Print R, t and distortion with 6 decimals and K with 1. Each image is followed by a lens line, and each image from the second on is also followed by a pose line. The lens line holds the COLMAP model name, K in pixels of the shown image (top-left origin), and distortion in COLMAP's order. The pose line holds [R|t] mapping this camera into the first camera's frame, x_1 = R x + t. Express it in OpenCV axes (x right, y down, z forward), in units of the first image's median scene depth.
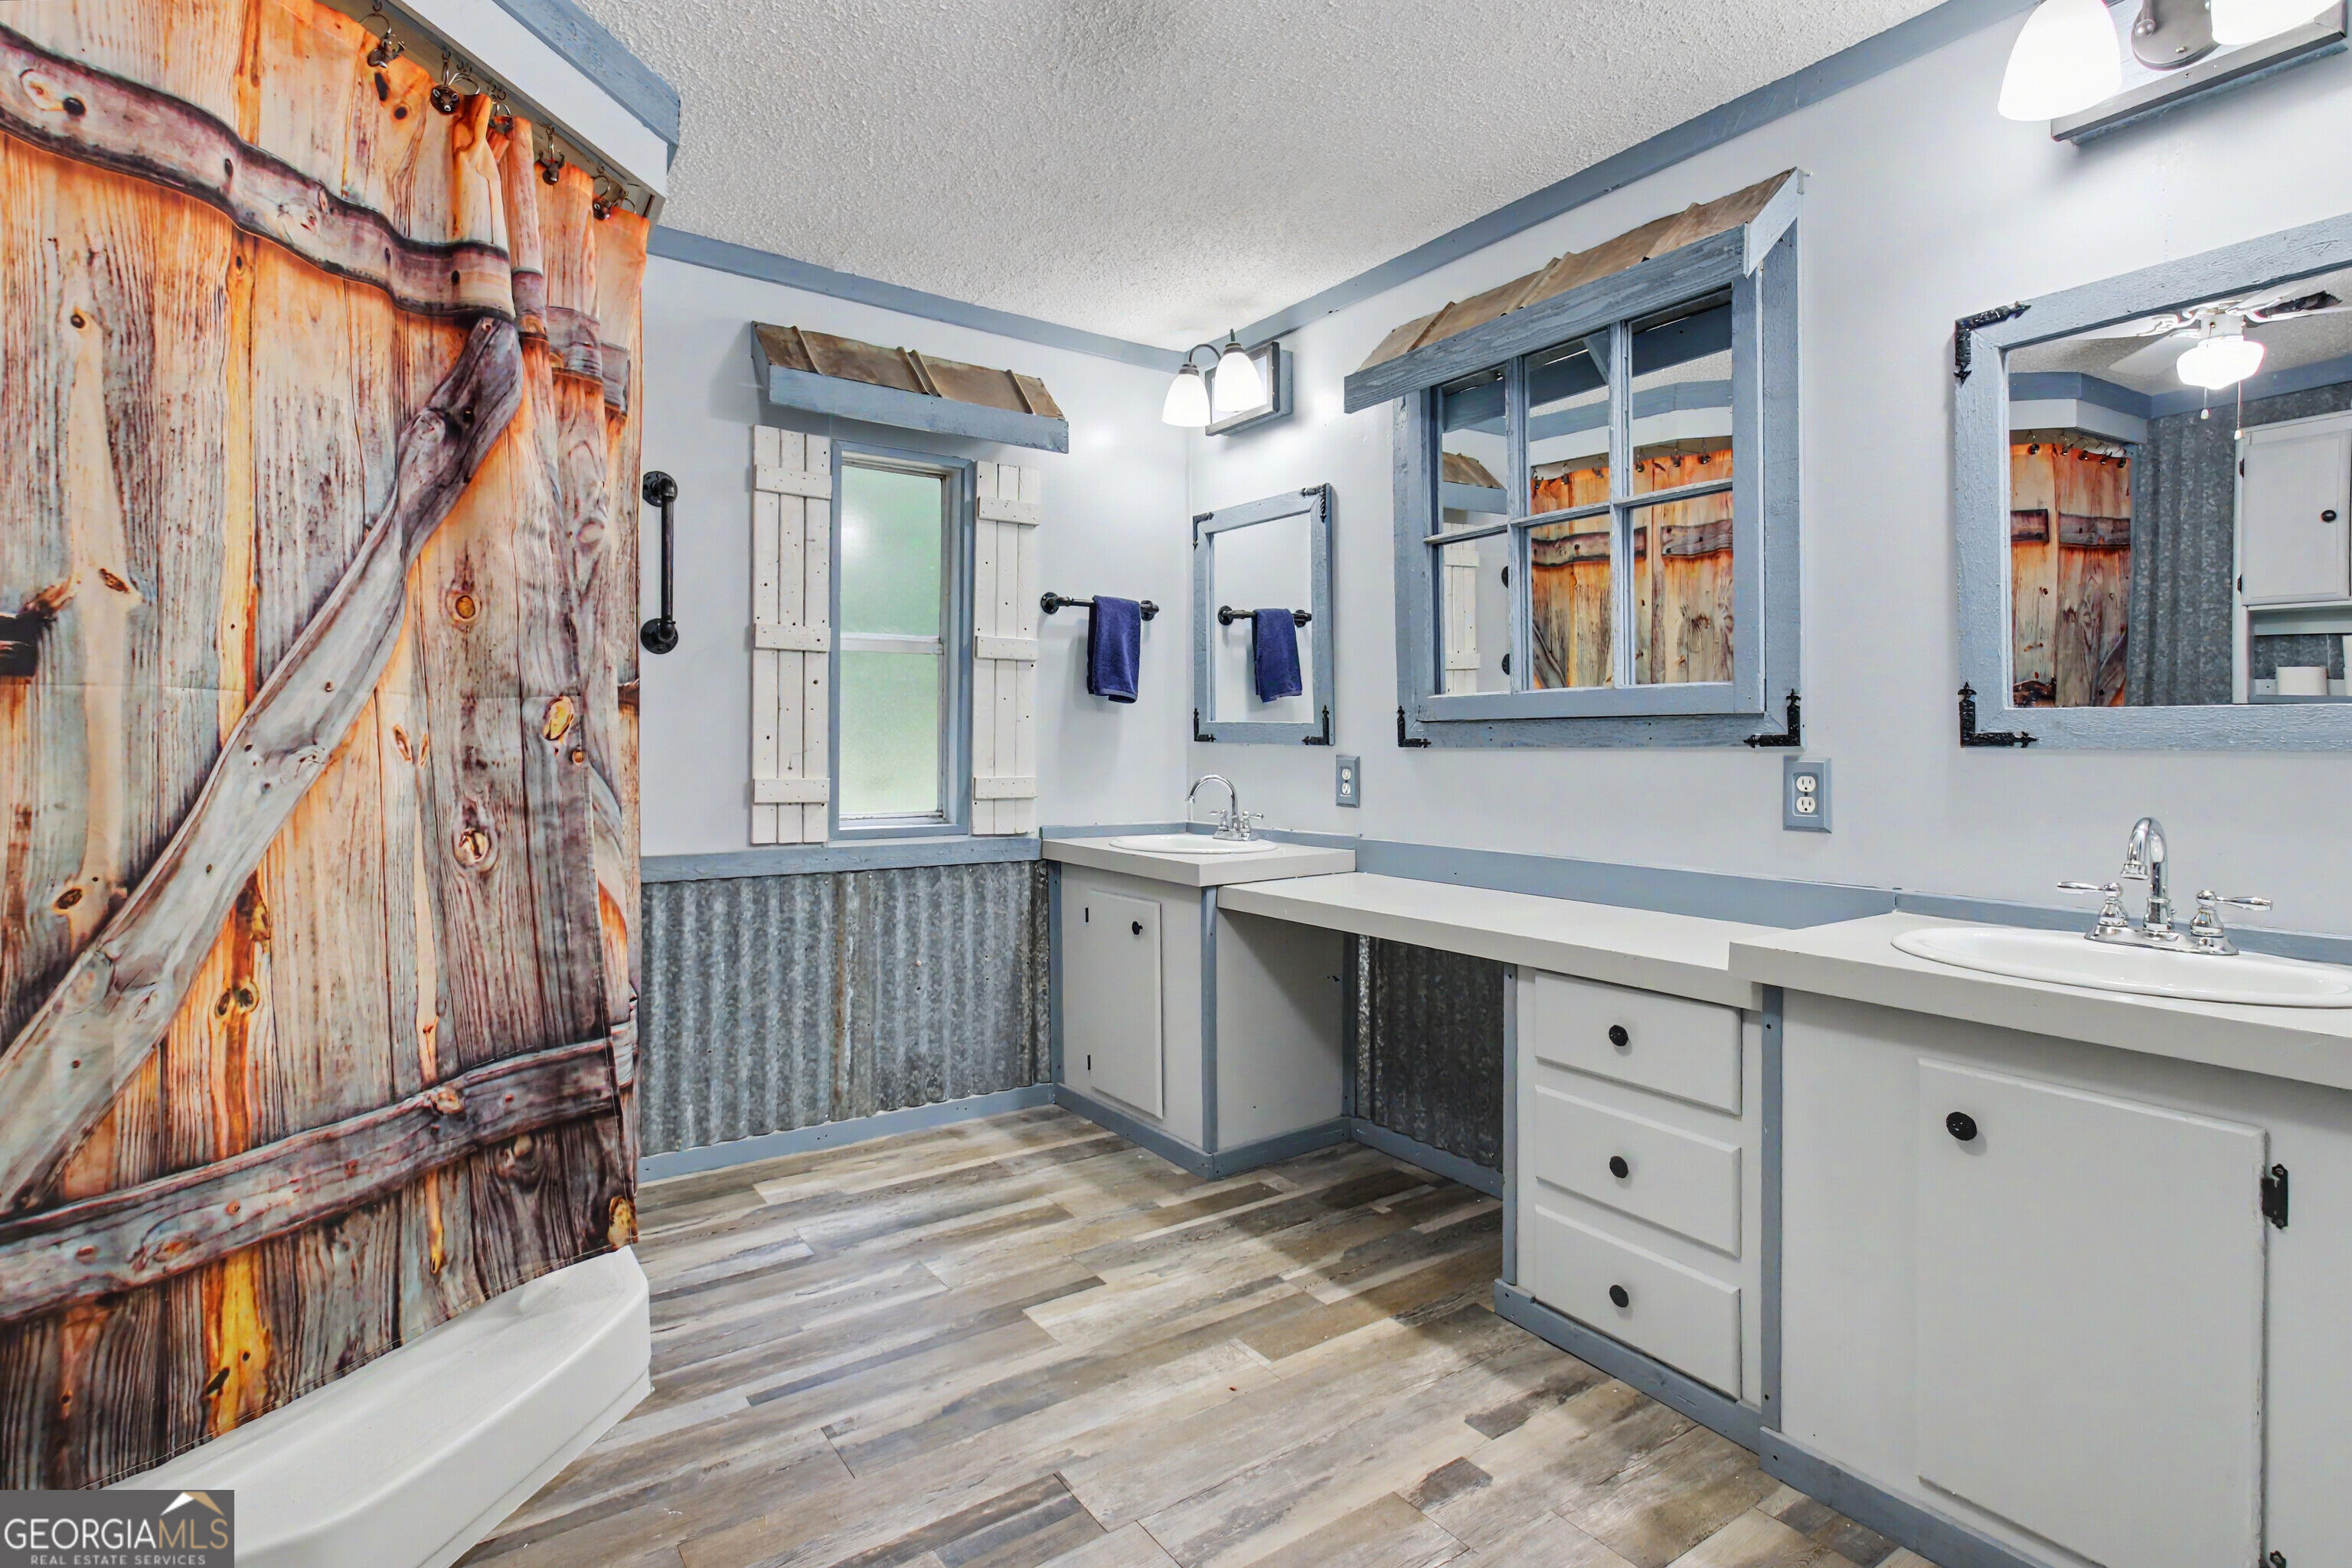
lens RADIAL K [[1134.2, 0, 1166.5], [0, 1134.2, 740.0], [0, 0, 1]] dist [0.000279, 0.000053]
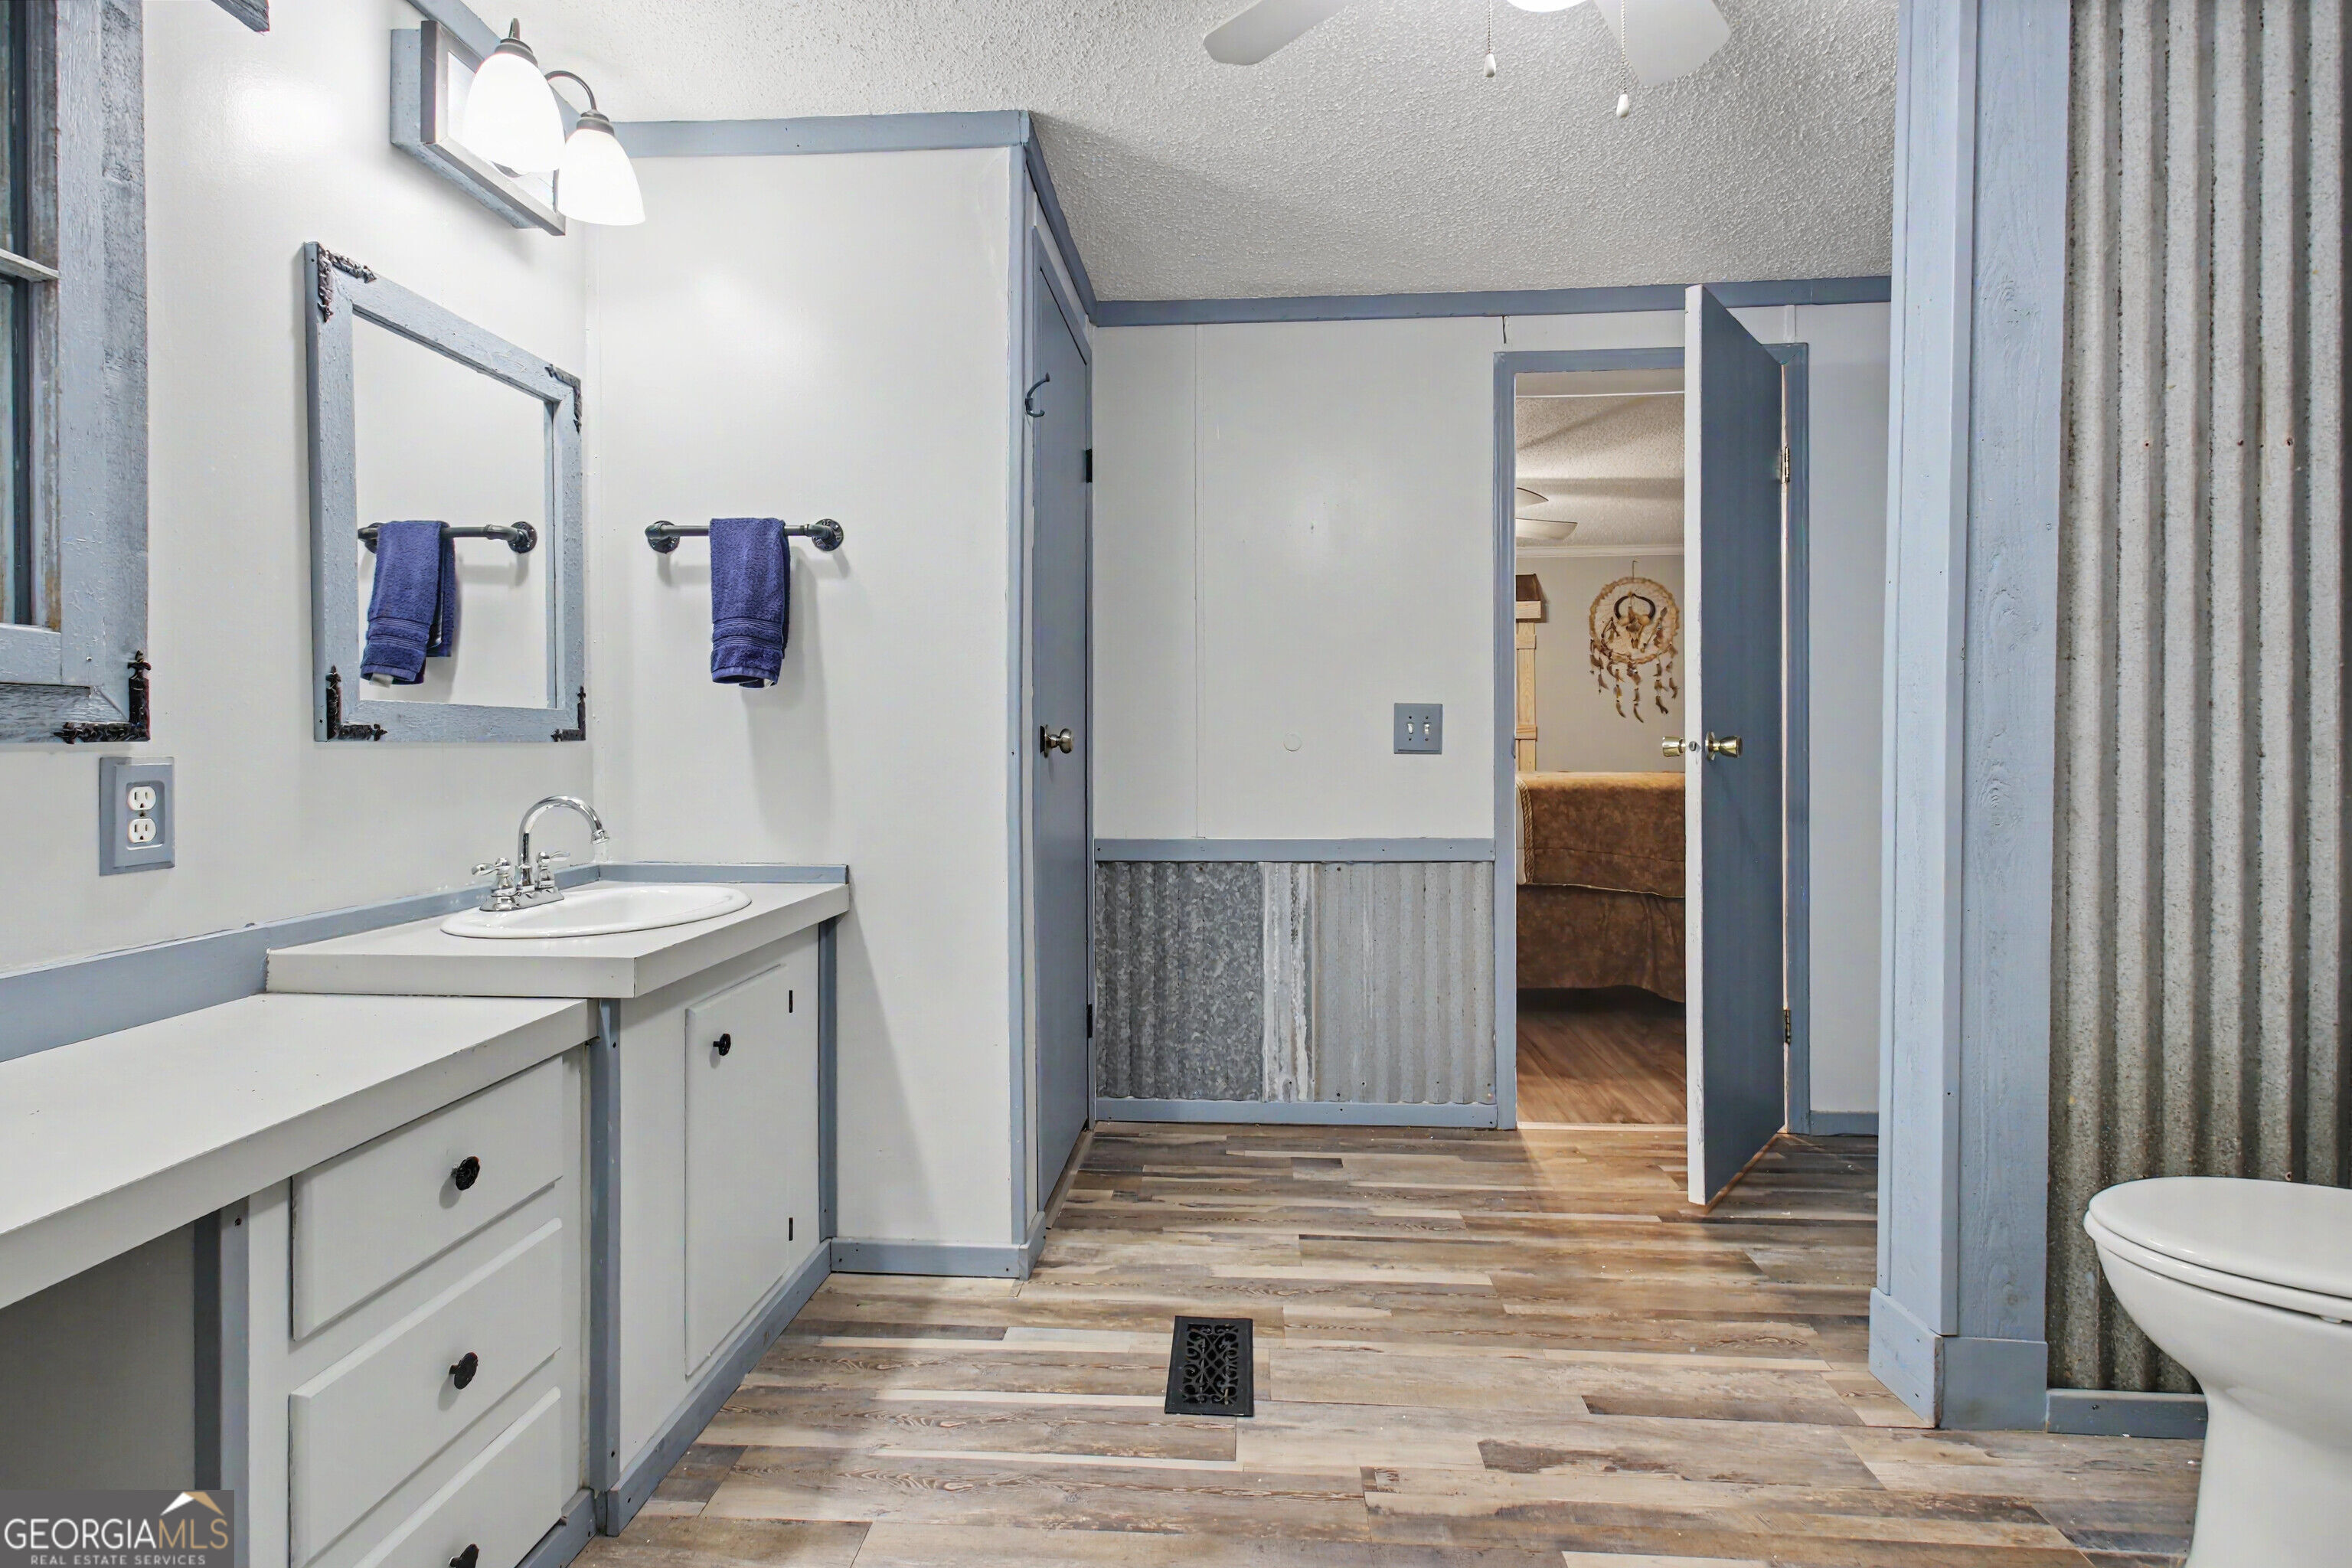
lens RADIAL K [[1134.2, 0, 1166.5], [0, 1134.2, 740.0], [0, 0, 1]] dist [0.000279, 0.000053]
pose [[-0.770232, -0.005187, 0.637743, -0.317099], [-0.004134, 0.999987, 0.003141, 0.000226], [-0.637751, -0.000217, -0.770243, 1.145488]]
